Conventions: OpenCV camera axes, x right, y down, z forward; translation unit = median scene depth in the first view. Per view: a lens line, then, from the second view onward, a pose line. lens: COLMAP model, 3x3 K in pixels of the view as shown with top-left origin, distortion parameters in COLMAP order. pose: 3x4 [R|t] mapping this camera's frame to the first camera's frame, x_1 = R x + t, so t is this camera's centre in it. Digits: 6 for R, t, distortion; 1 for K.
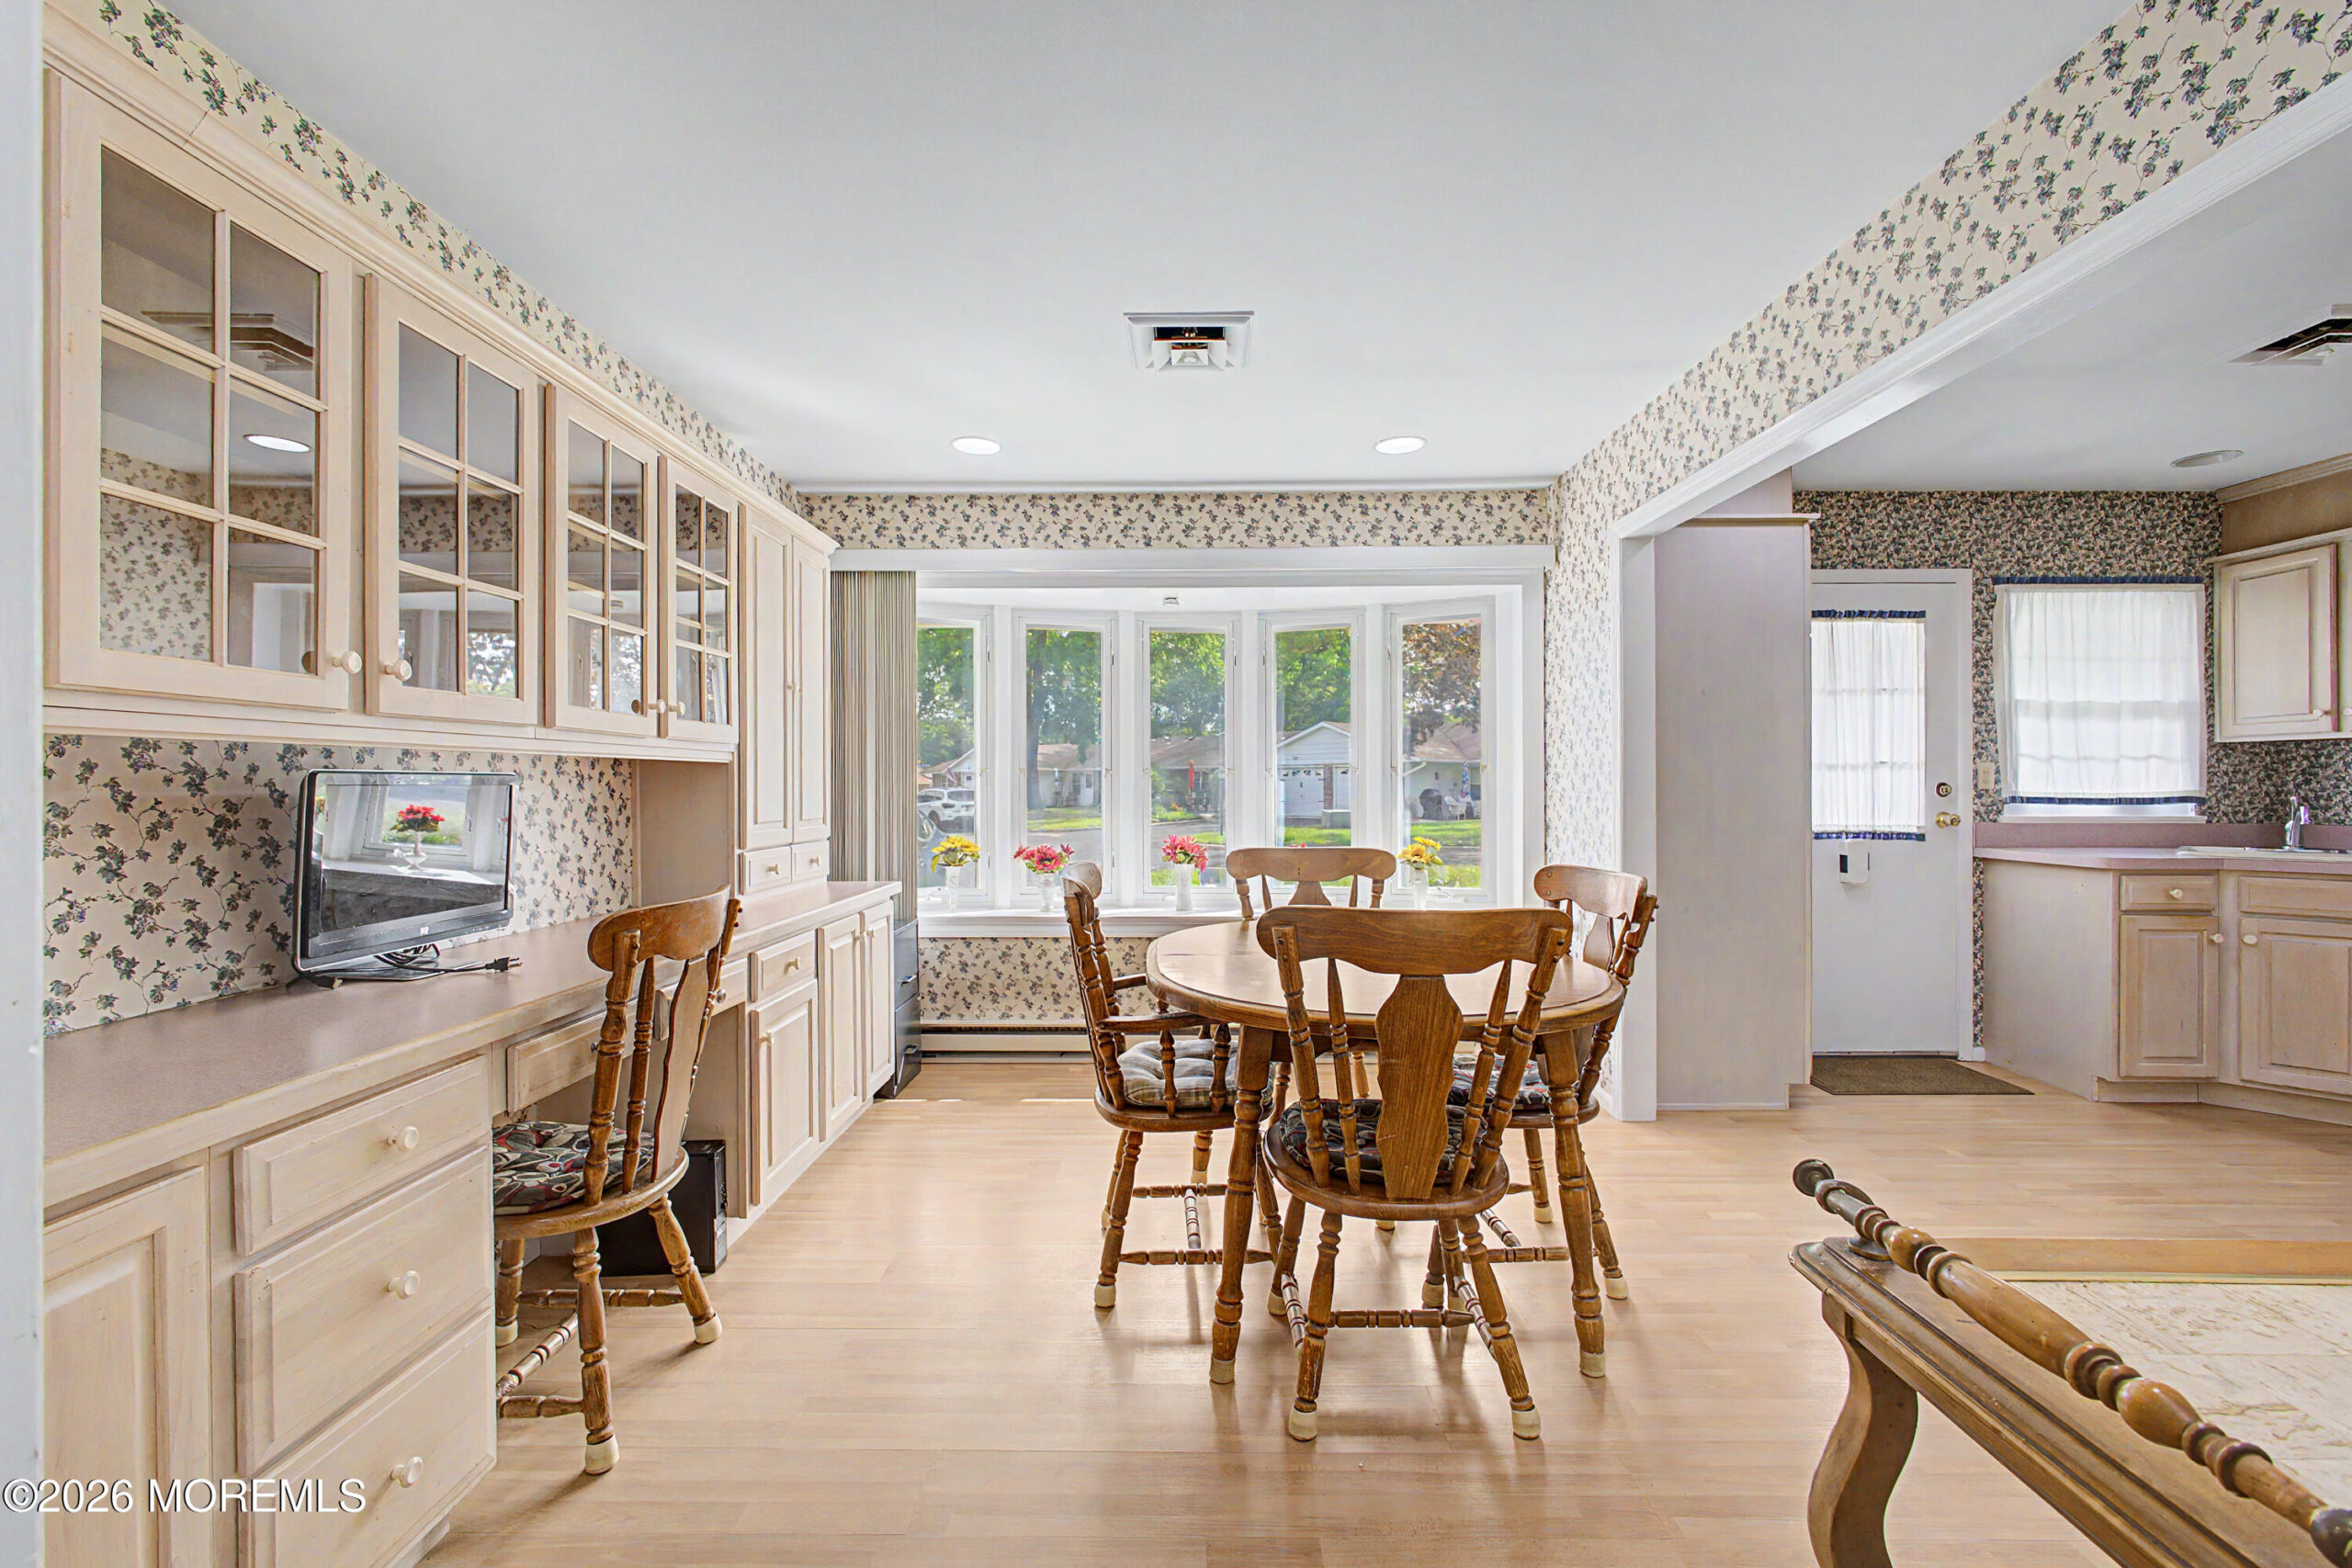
lens RADIAL K [[1010.0, 0, 1165.4], [0, 1010.0, 782.3], [0, 0, 1]] dist [-0.020790, 0.009532]
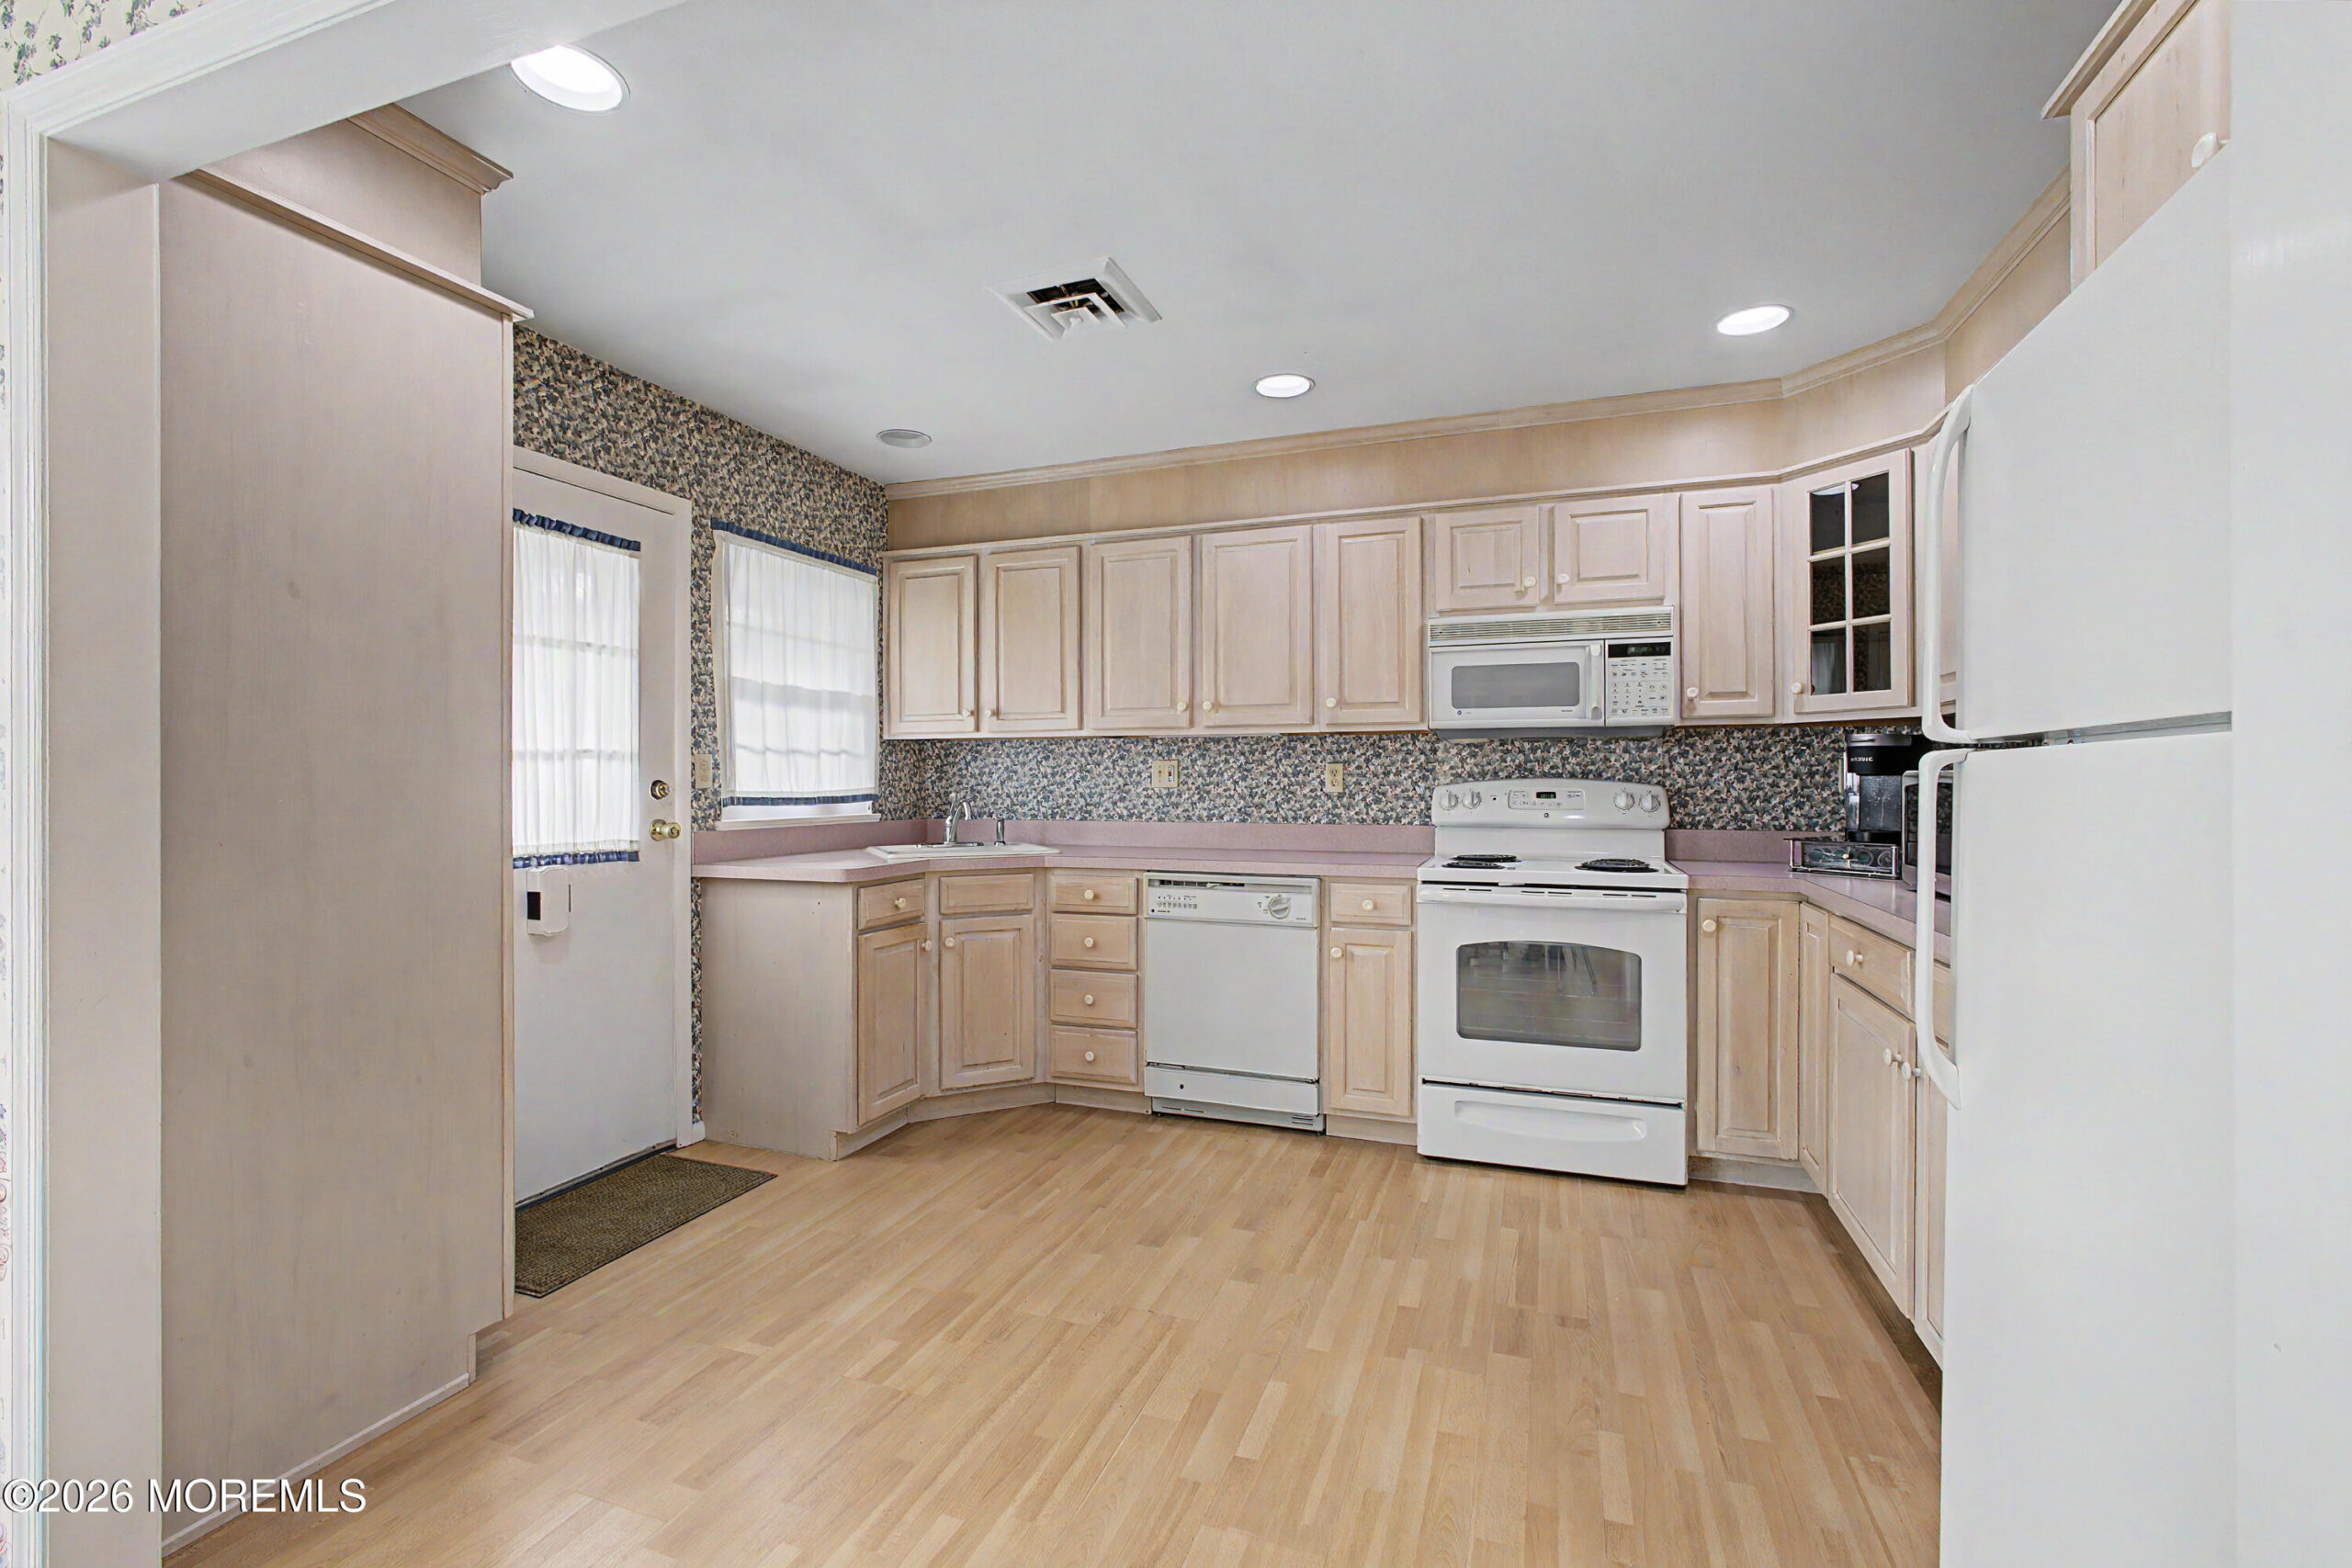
lens RADIAL K [[1020.9, 0, 1188.7], [0, 1020.9, 775.5], [0, 0, 1]] dist [-0.004476, 0.000154]
pose [[0.320704, 0.002936, 0.947175, 0.189911], [0.001418, 0.999993, -0.003580, 0.000233], [-0.947178, 0.002491, 0.320698, 0.390294]]
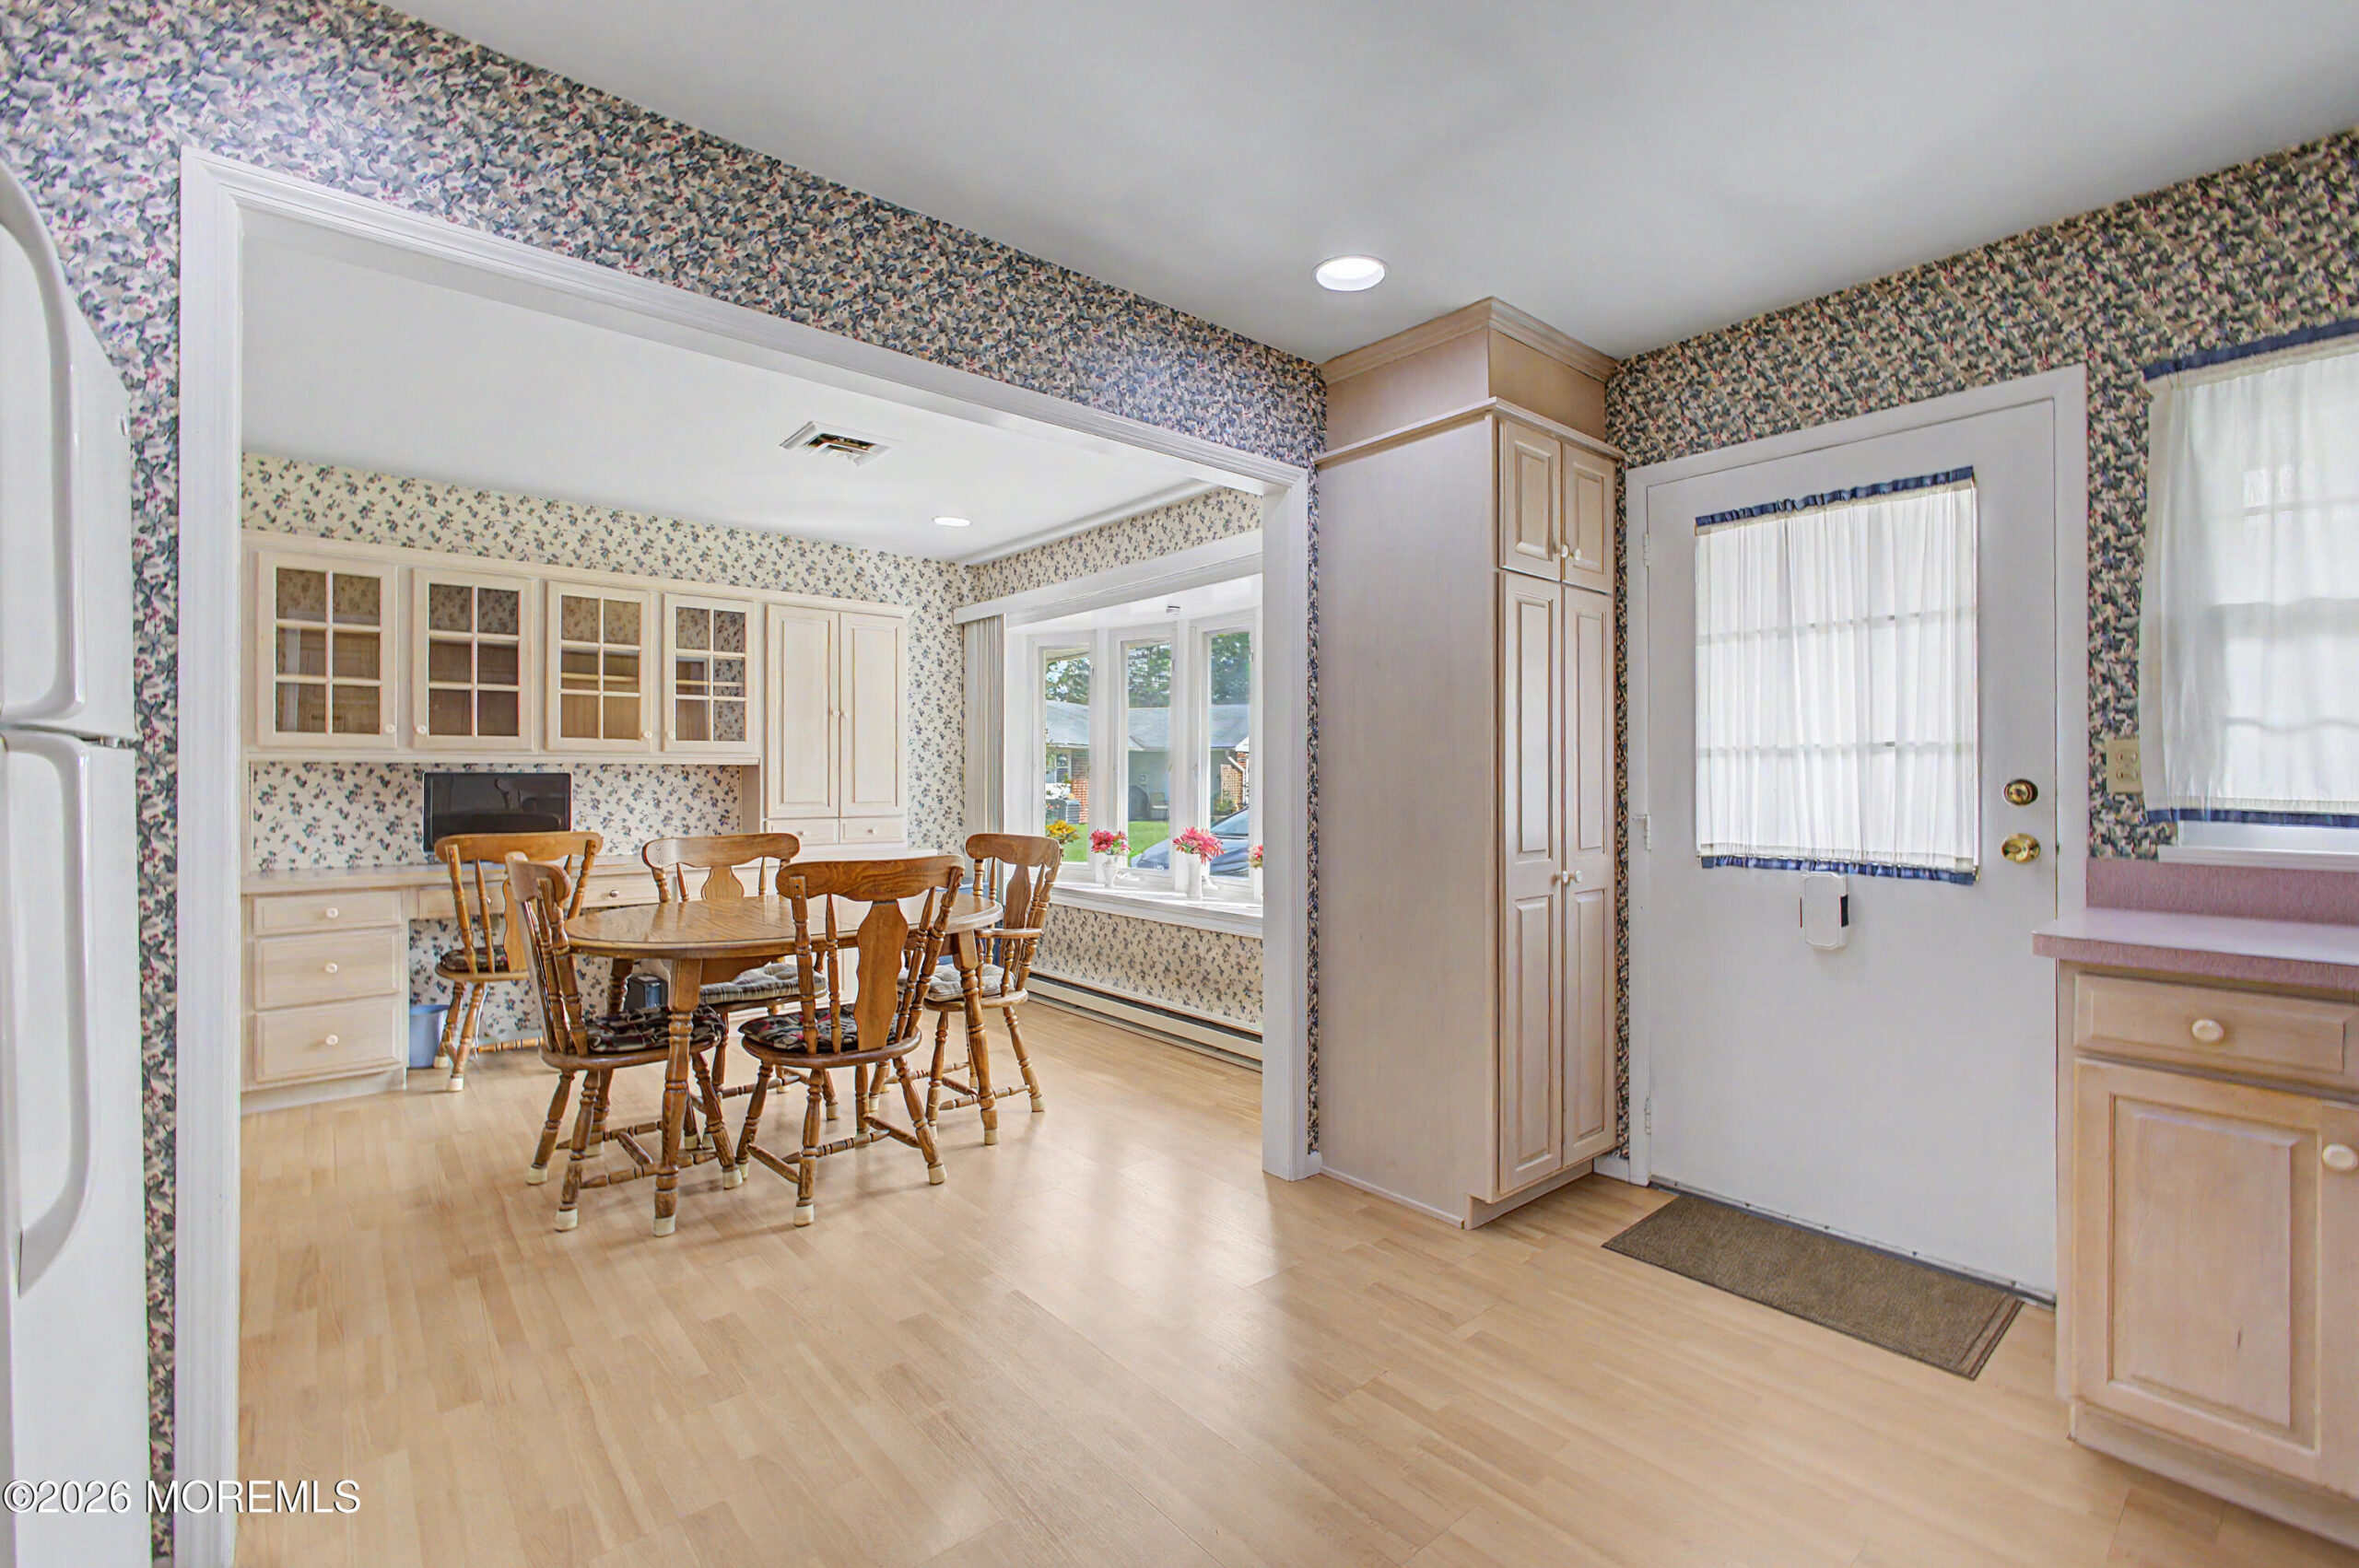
lens RADIAL K [[1036.4, 0, 1184.0], [0, 1036.4, 774.1], [0, 0, 1]] dist [-0.027704, 0.016135]
pose [[0.654350, -0.001003, -0.756191, 0.905957], [-0.001054, 0.999997, -0.002238, -0.000620], [0.756191, 0.002261, 0.654347, 0.306288]]
